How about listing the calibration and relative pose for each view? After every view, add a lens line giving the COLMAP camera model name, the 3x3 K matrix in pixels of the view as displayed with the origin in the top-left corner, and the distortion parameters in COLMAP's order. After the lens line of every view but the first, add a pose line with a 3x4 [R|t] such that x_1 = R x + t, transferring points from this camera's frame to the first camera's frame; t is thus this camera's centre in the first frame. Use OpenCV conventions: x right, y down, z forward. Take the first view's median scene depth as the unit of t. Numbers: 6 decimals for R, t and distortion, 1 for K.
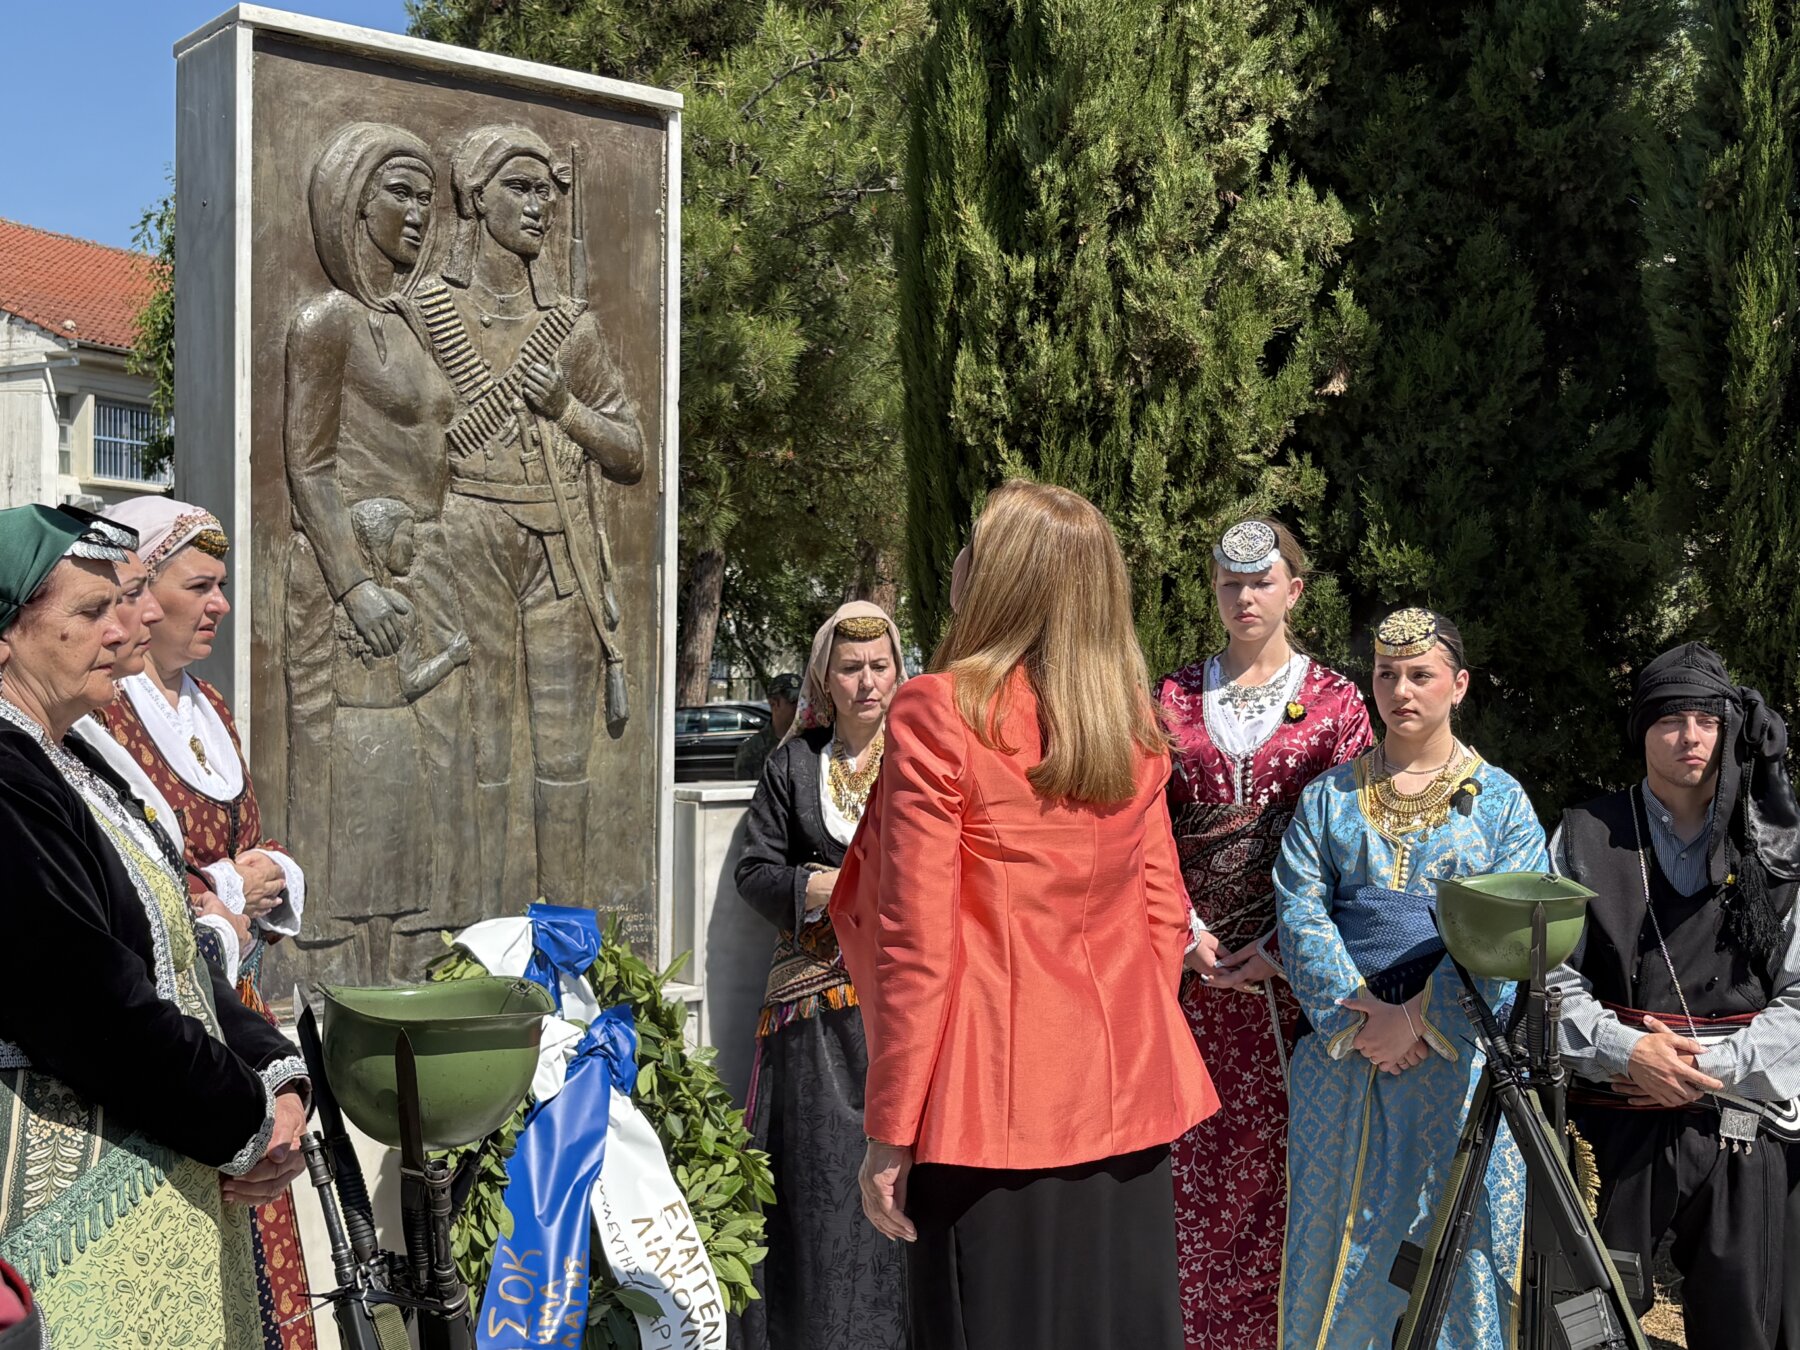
lens RADIAL K [[2161.7, 0, 896.7], [0, 2161.7, 689.9], [0, 0, 1]] dist [0.213971, -0.792432]
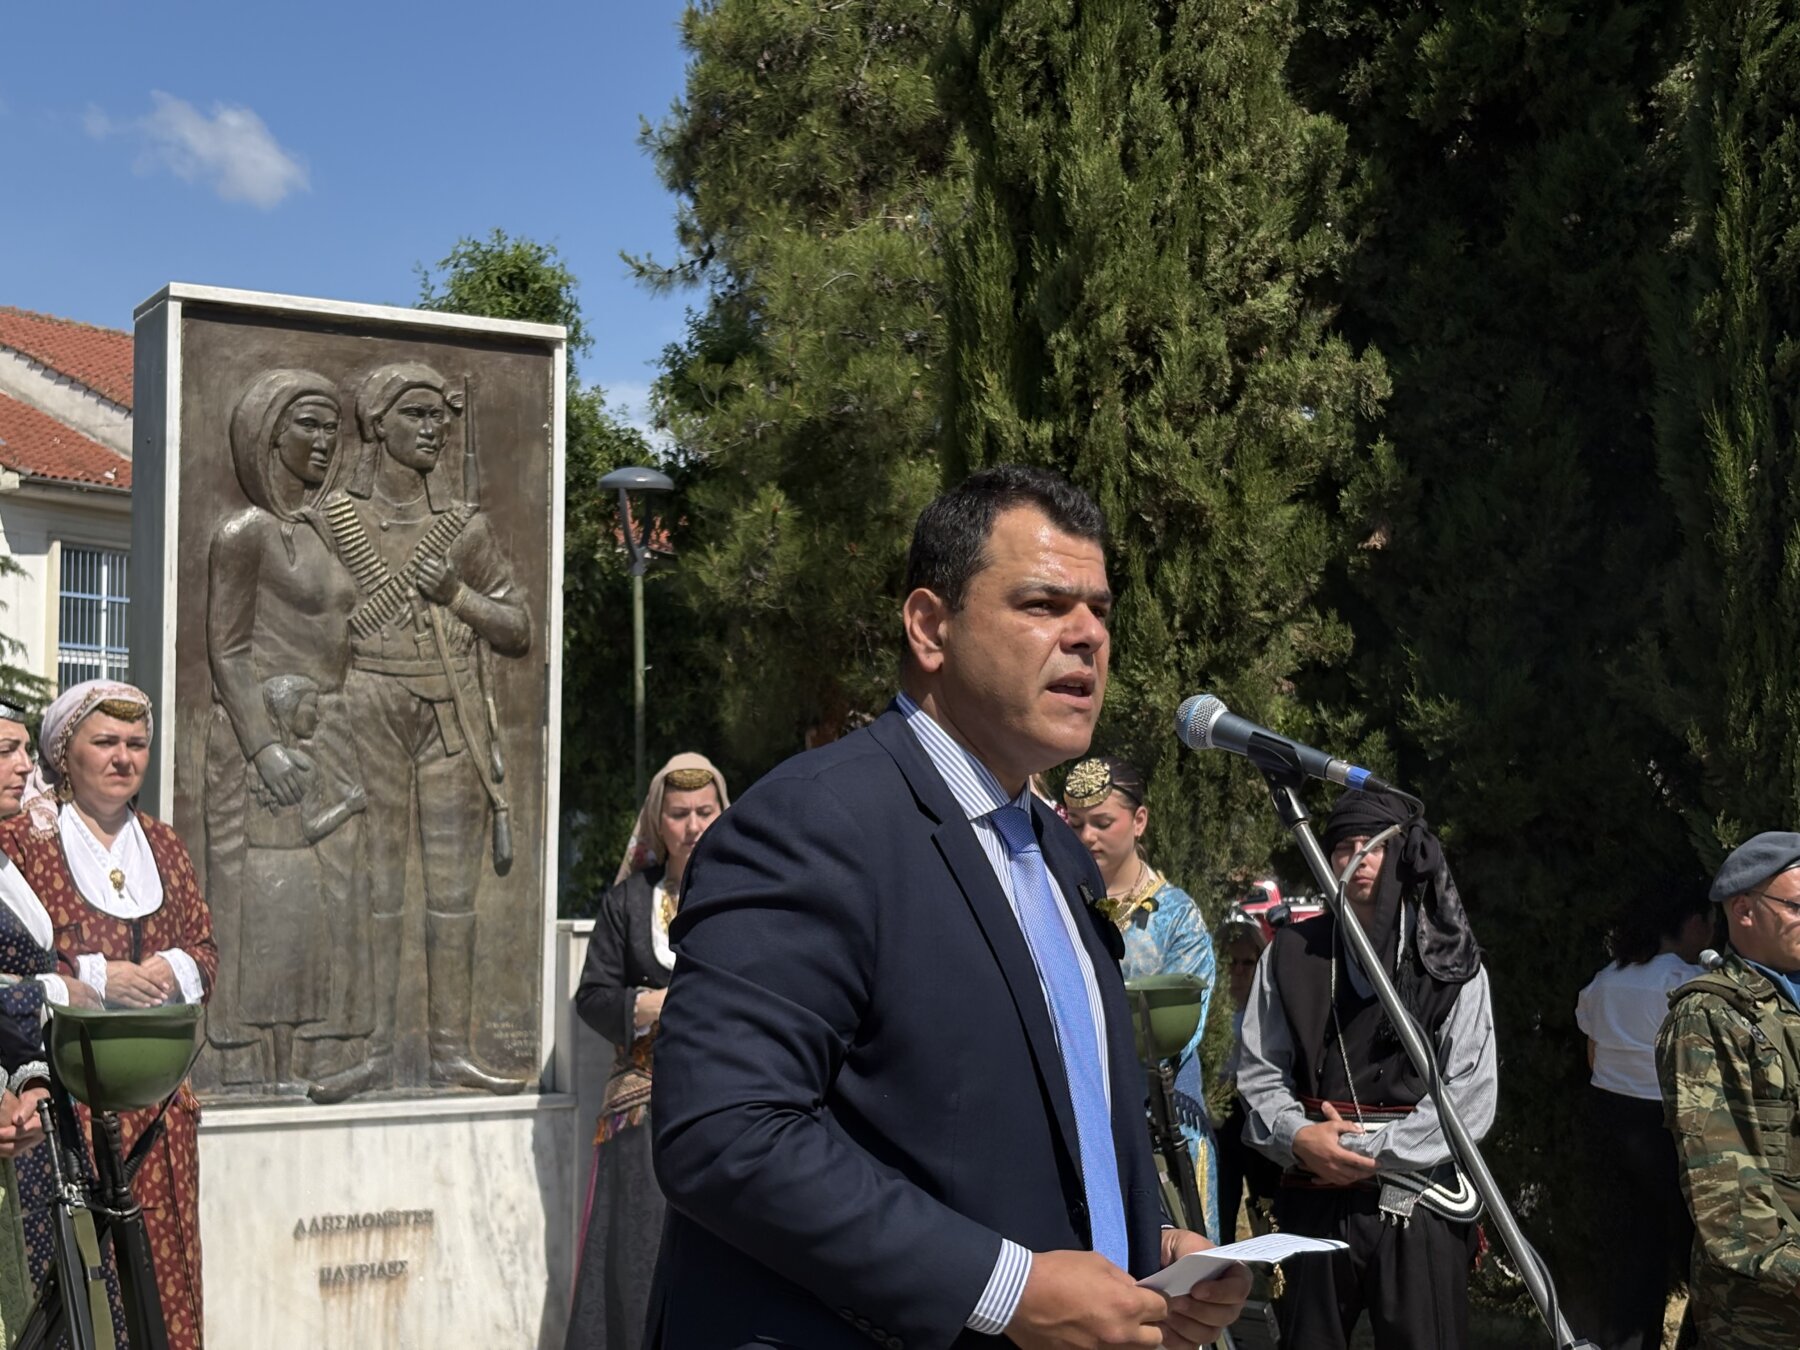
lens RADIAL K [[2708.7, 0, 904.3], [0, 2708.7, 695.7], [0, 0, 1]] dist [0.217114, -0.931145]
pose [[0.986605, -0.017061, -0.162234, 0.328097], [0.005195, 0.997297, -0.073288, 0.034346], [0.163046, 0.071463, 0.984027, -0.409857]]
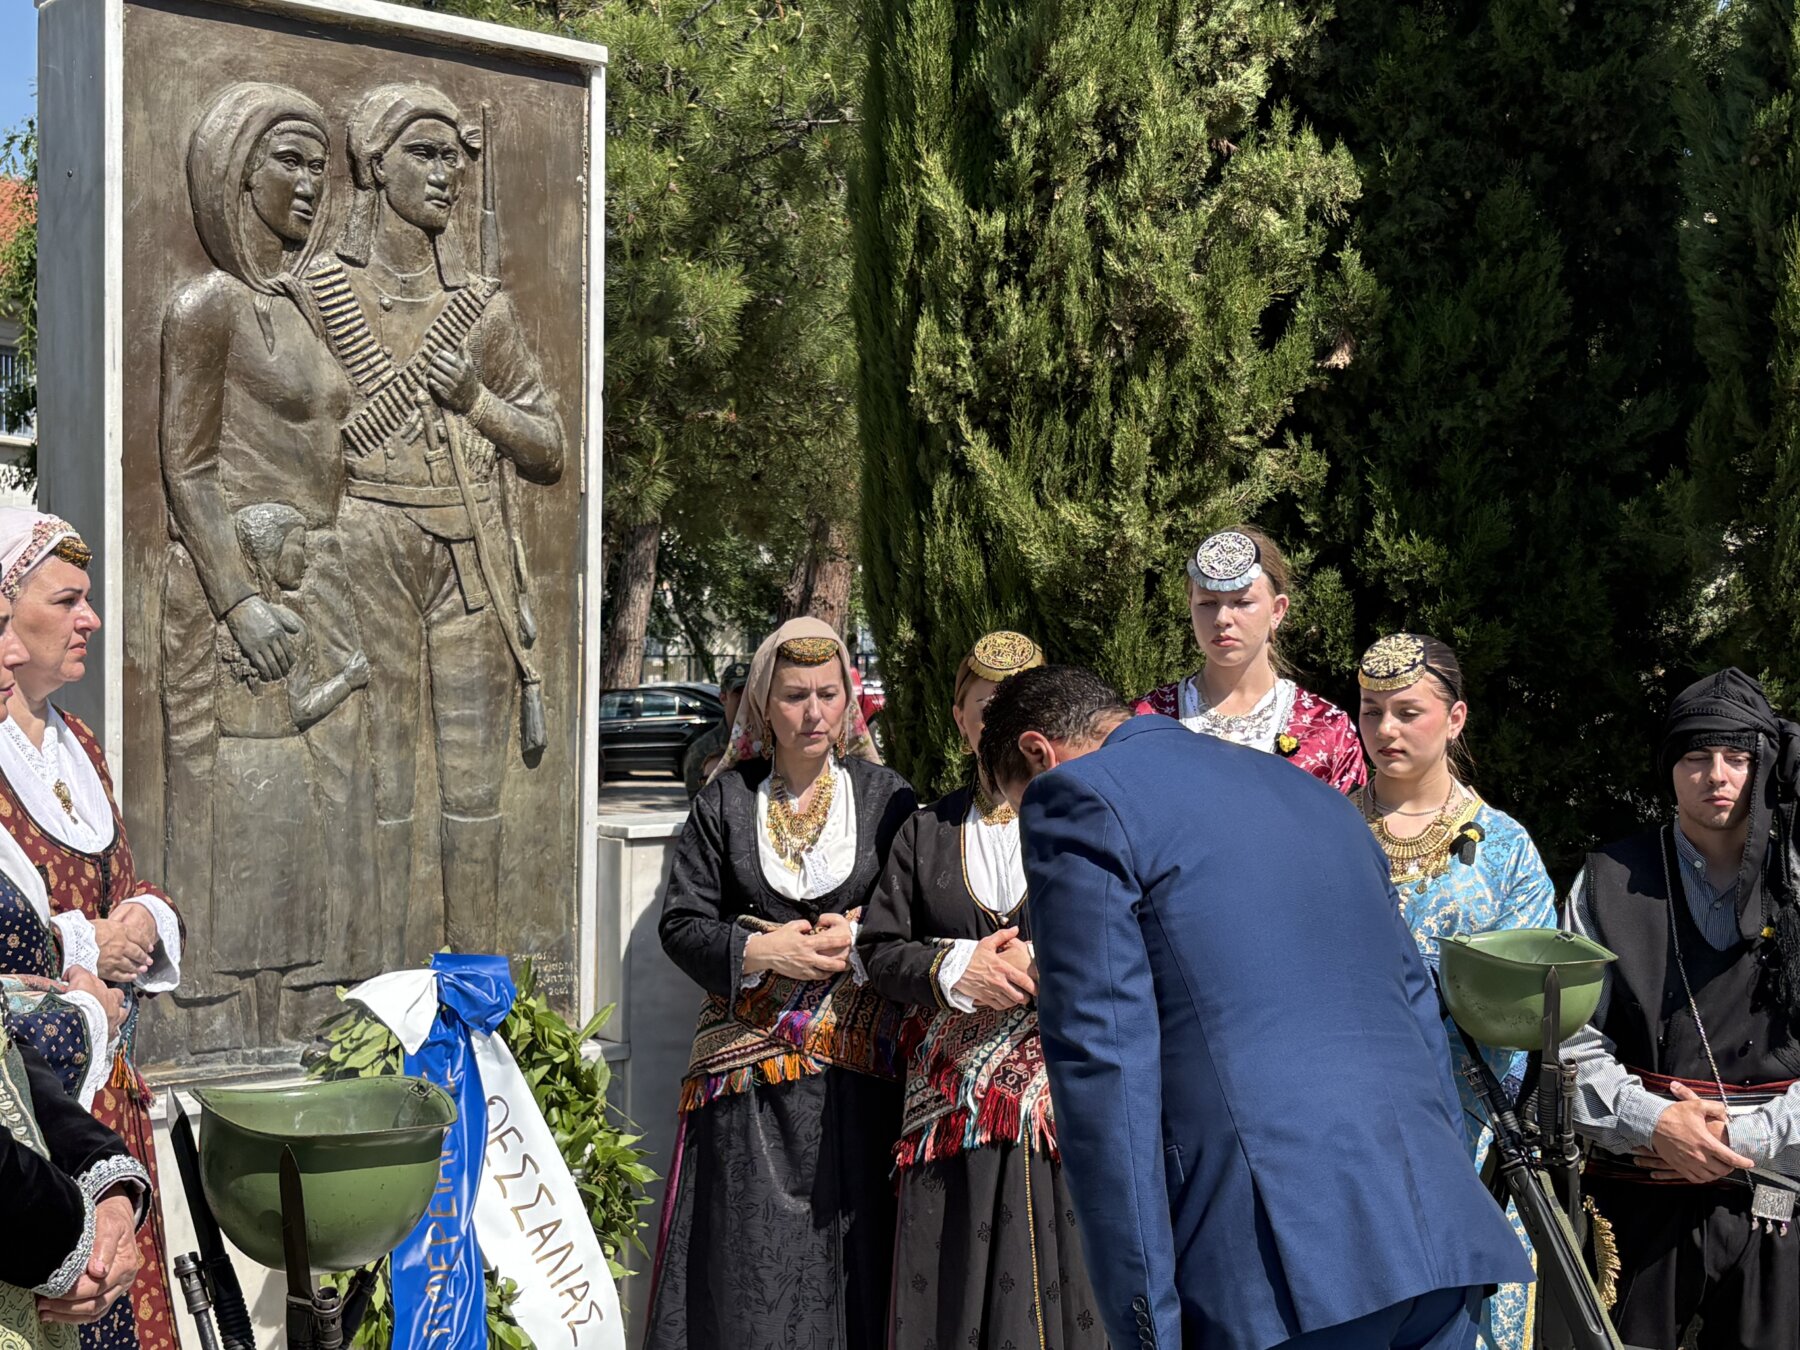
lens RADIAL K [[2417.5, 0, 876.9], [0, 2417.5, 713.1], [0, 0, 1]] dist [0.223149, -0.863601]
pose [[0.999953, 0.002856, 0.009307, 0.003771], [-0.003034, 0.999812, 0.019153, -0.020788], [-0.009250, -0.019181, 0.999773, -0.004938]]
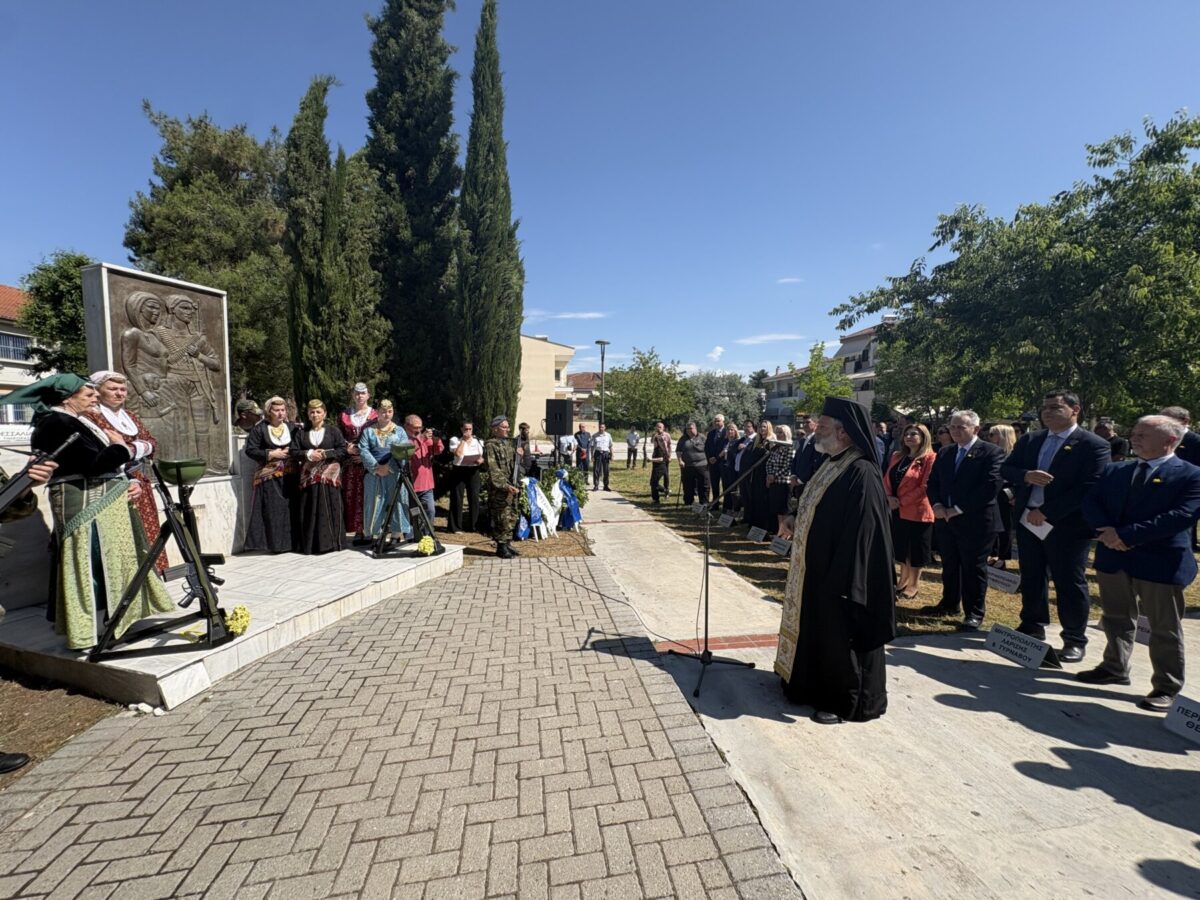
lens RADIAL K [[476.5, 0, 600.0], [0, 476.5, 450.0], [0, 0, 1]] dist [0.006880, -0.003605]
pose [[0.850857, -0.040878, 0.523805, 0.038832], [0.011252, 0.998158, 0.059620, 0.024929], [-0.525277, -0.044834, 0.849749, -0.364483]]
